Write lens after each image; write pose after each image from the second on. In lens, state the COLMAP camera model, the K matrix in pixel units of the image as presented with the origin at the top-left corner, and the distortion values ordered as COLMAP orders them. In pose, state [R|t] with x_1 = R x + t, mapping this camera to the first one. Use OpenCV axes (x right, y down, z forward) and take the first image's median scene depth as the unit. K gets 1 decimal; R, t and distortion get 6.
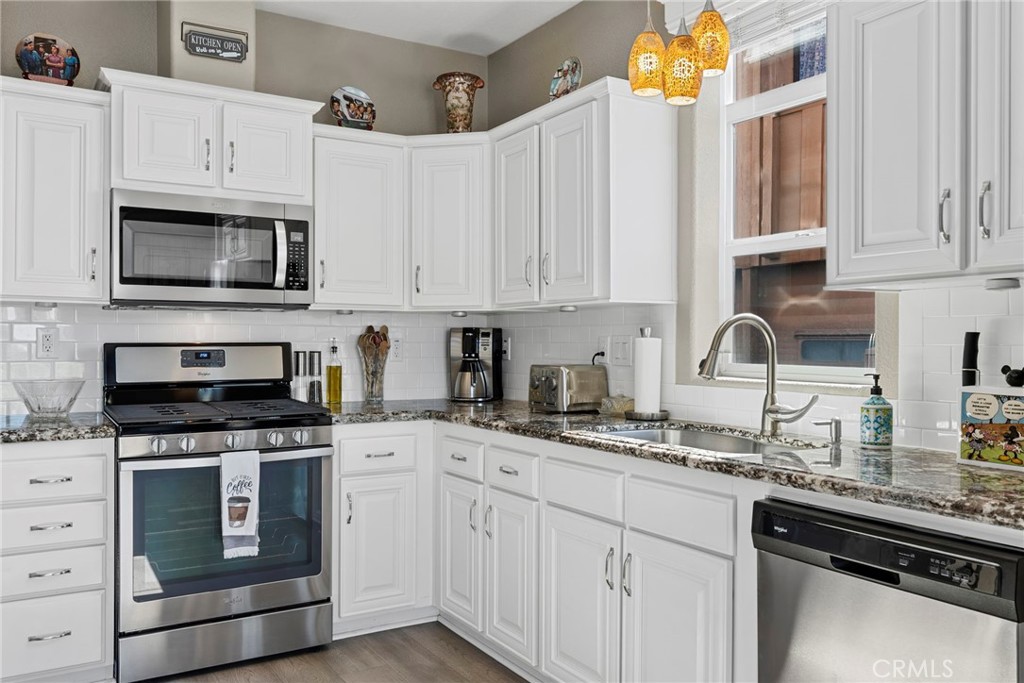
lens RADIAL K [[832.0, 0, 528.0], [0, 832.0, 281.2], [0, 0, 1]] dist [0.004944, 0.001775]
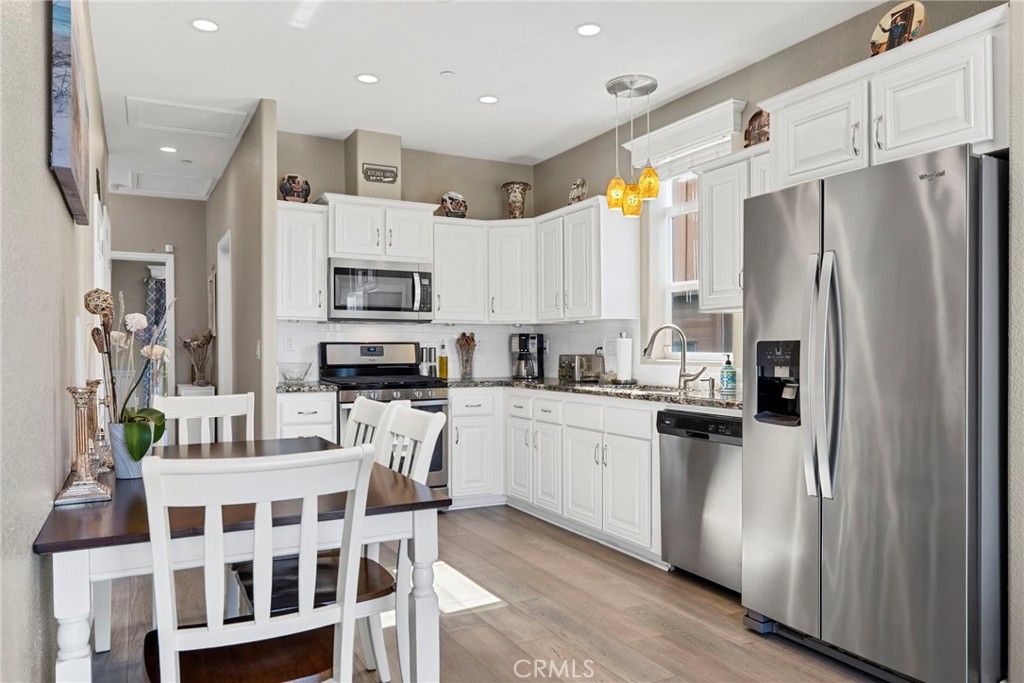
lens RADIAL K [[730.0, 0, 516.0], [0, 730.0, 324.6], [0, 0, 1]] dist [-0.001861, -0.000908]
pose [[0.997223, -0.003955, -0.074364, 0.027176], [0.006732, 0.999288, 0.037136, -0.018886], [0.074164, -0.037533, 0.996540, -0.523074]]
